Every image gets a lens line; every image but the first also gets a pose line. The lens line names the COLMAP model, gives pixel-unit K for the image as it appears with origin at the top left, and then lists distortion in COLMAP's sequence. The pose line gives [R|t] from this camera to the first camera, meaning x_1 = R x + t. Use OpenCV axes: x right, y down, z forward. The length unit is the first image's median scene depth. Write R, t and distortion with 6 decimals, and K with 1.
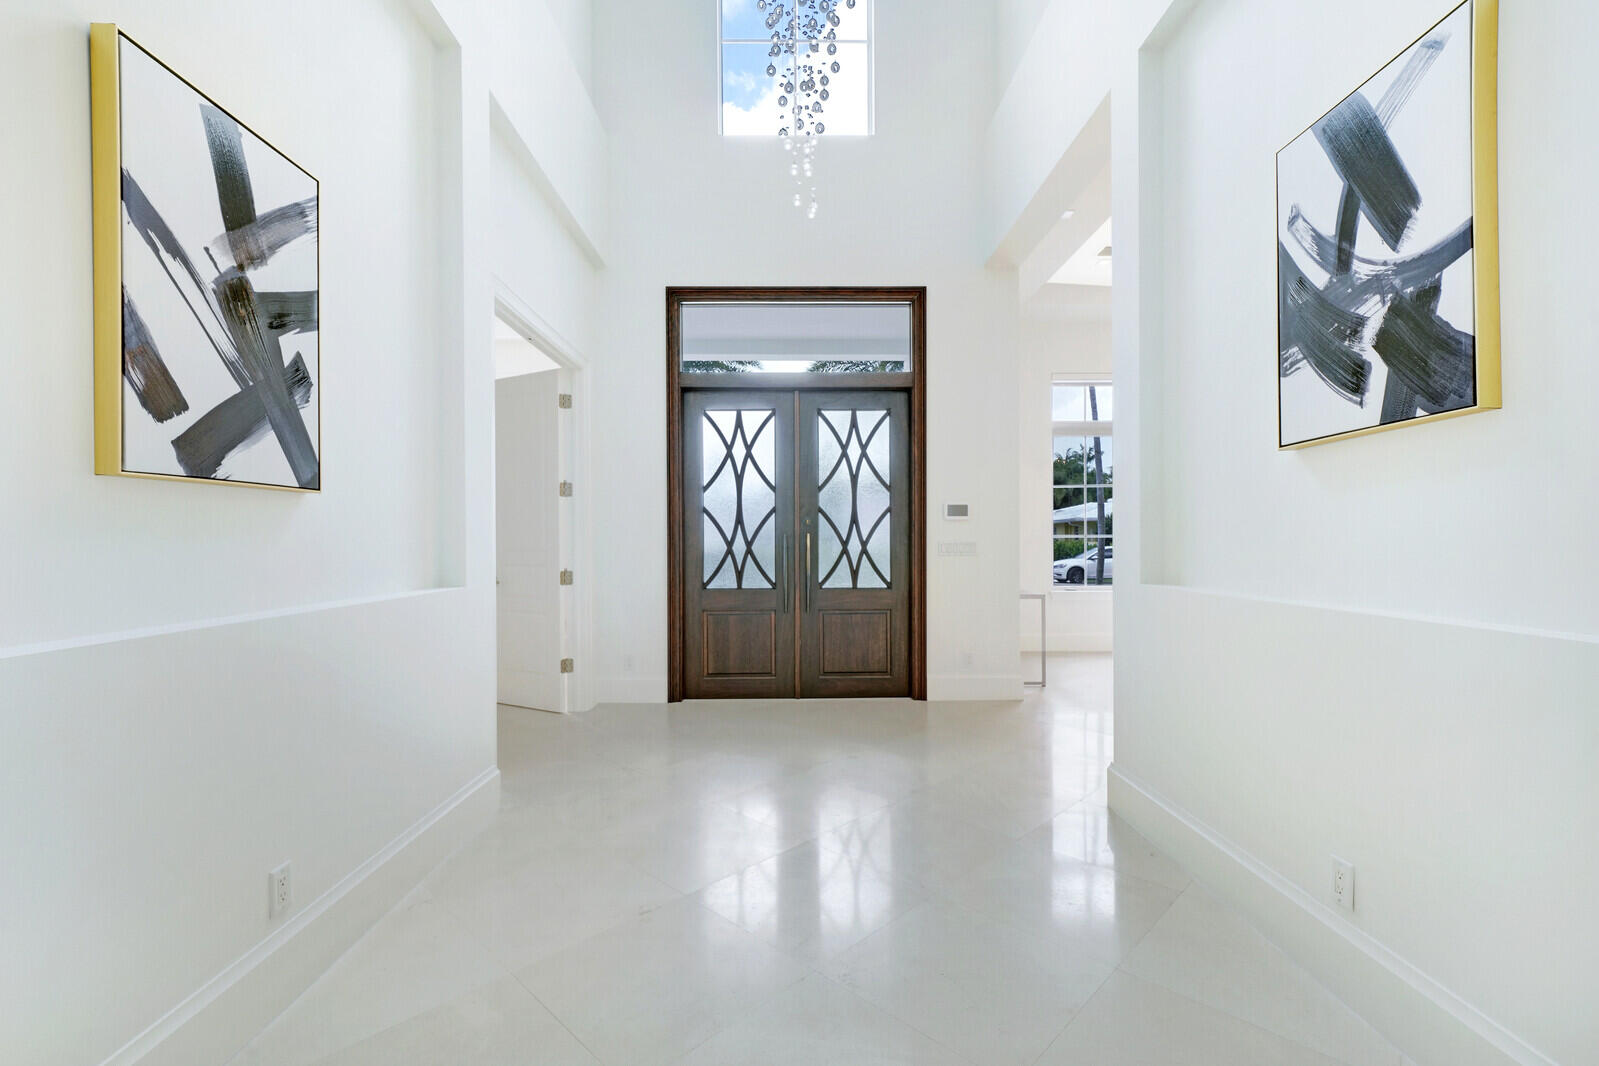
lens RADIAL K [[686.2, 0, 802.1], [0, 686.2, 524.0], [0, 0, 1]] dist [0.001176, 0.000235]
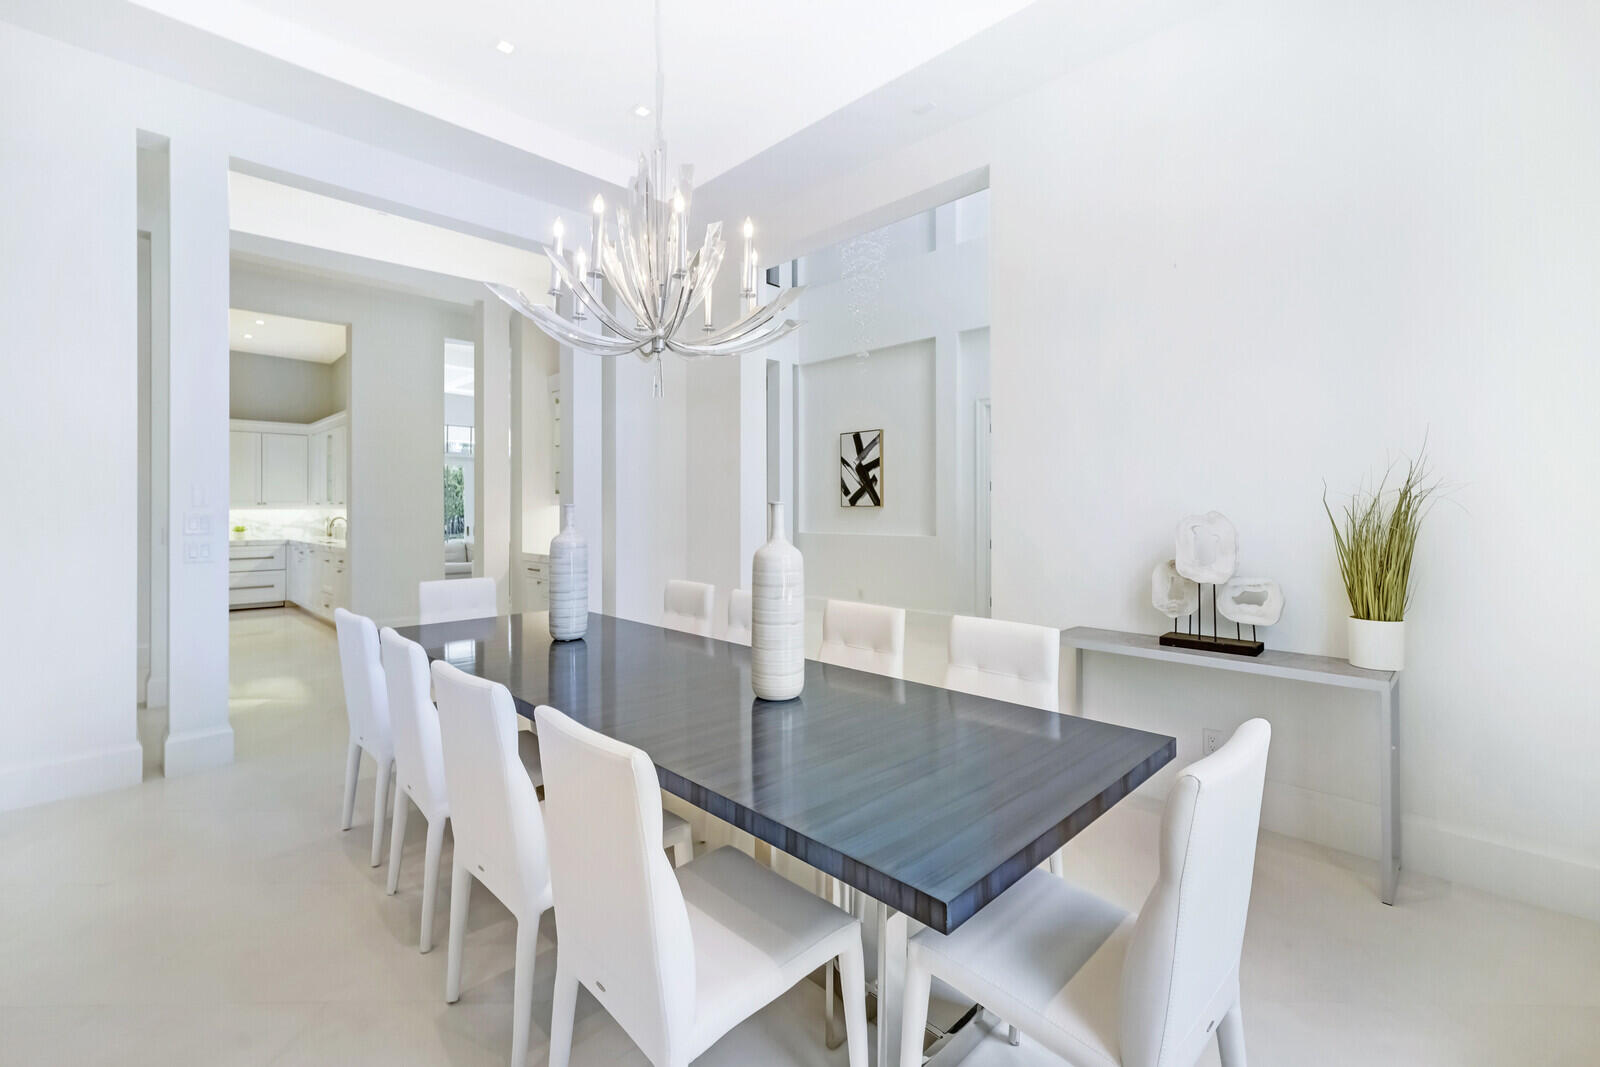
lens RADIAL K [[686.7, 0, 802.6], [0, 686.7, 524.5], [0, 0, 1]] dist [0.001176, 0.000235]
pose [[-0.728397, 0.006285, -0.685126, 2.697199], [0.006286, 0.999977, 0.002490, 0.053585], [0.685126, -0.002492, -0.728420, 4.087420]]
